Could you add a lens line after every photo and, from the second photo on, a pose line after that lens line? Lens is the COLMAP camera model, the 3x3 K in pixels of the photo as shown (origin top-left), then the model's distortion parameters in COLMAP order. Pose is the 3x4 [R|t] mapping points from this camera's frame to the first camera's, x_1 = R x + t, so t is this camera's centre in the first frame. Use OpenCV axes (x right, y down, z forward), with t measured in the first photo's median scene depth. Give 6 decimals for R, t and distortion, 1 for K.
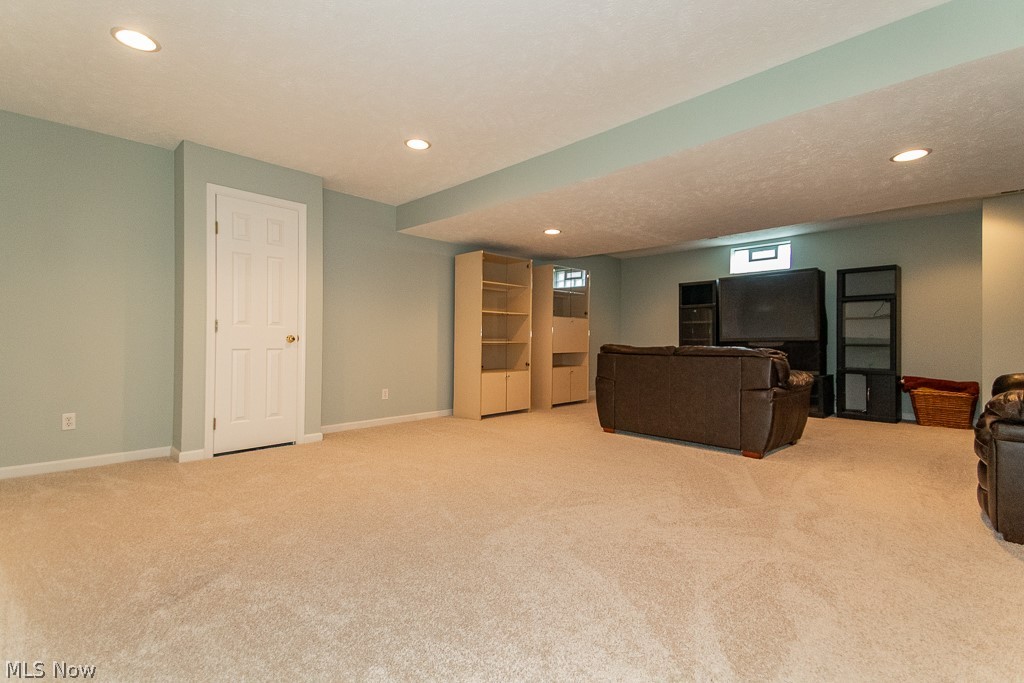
lens RADIAL K [[471.6, 0, 510.4], [0, 471.6, 338.5], [0, 0, 1]] dist [0.027172, -0.000214]
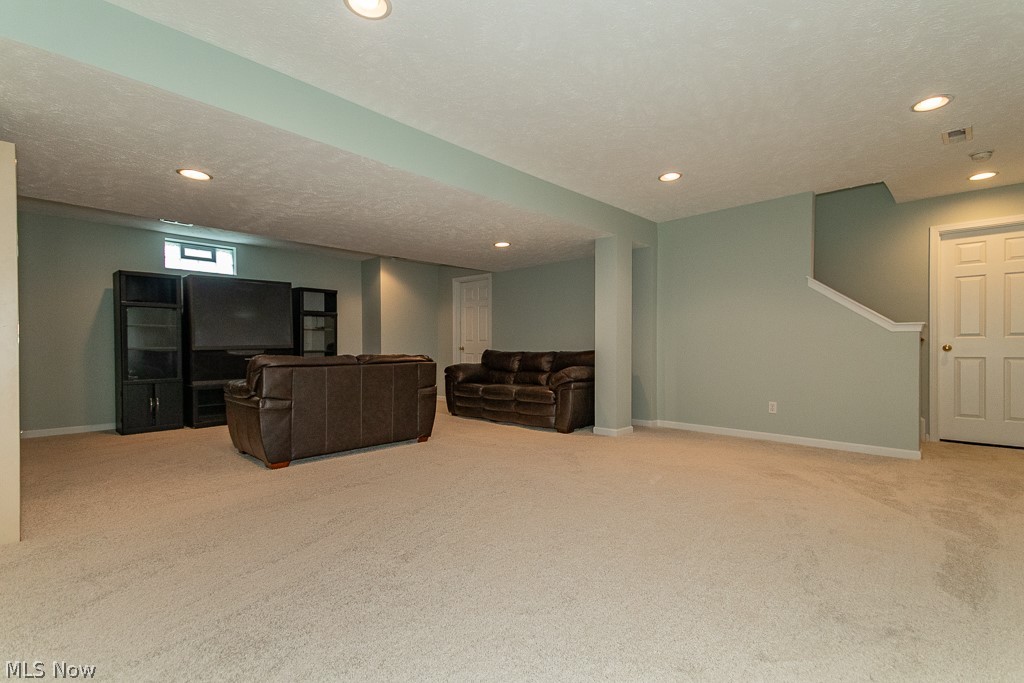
lens RADIAL K [[471.6, 0, 510.4], [0, 471.6, 338.5], [0, 0, 1]] dist [0.027172, -0.000214]
pose [[-0.043552, 0.008765, 0.999013, -0.415235], [0.001921, 0.999960, -0.008690, -0.007650], [-0.999049, 0.001541, -0.043567, 0.476833]]
